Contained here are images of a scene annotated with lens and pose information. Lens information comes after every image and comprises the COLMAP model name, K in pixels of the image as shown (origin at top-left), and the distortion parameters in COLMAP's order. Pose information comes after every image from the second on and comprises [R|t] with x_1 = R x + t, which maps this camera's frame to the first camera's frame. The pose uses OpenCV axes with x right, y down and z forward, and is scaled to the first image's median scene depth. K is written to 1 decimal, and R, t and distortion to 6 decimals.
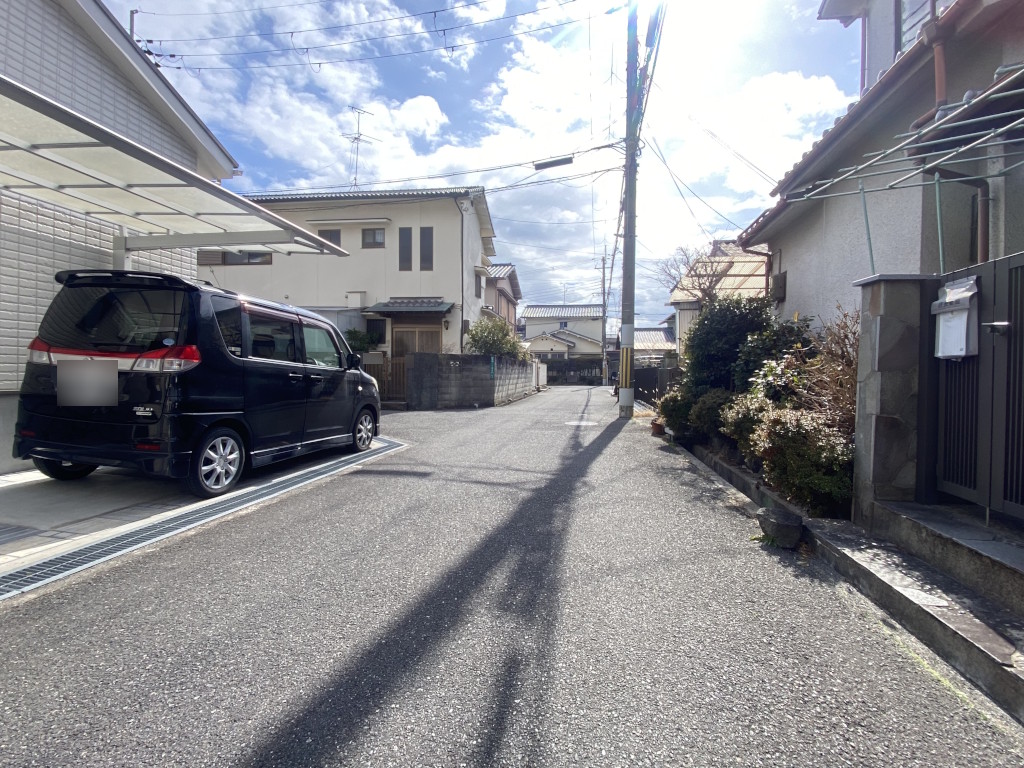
lens RADIAL K [[507.0, 0, 514.0], [0, 507.0, 378.9], [0, 0, 1]] dist [-0.000723, -0.000233]
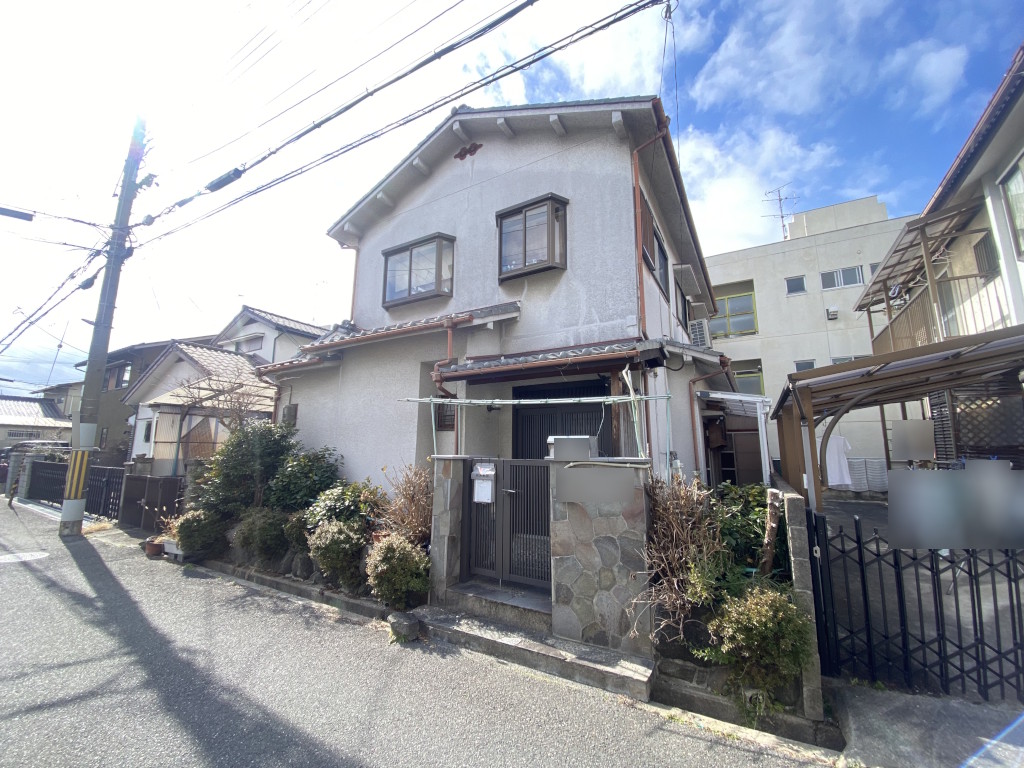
lens RADIAL K [[413.2, 0, 512.0], [0, 413.2, 384.0], [0, 0, 1]] dist [0.021314, -0.026302]
pose [[0.375148, 0.138115, 0.916618, -0.650604], [0.010461, 0.988144, -0.153174, -0.249633], [-0.926906, 0.067052, 0.369255, 0.243858]]
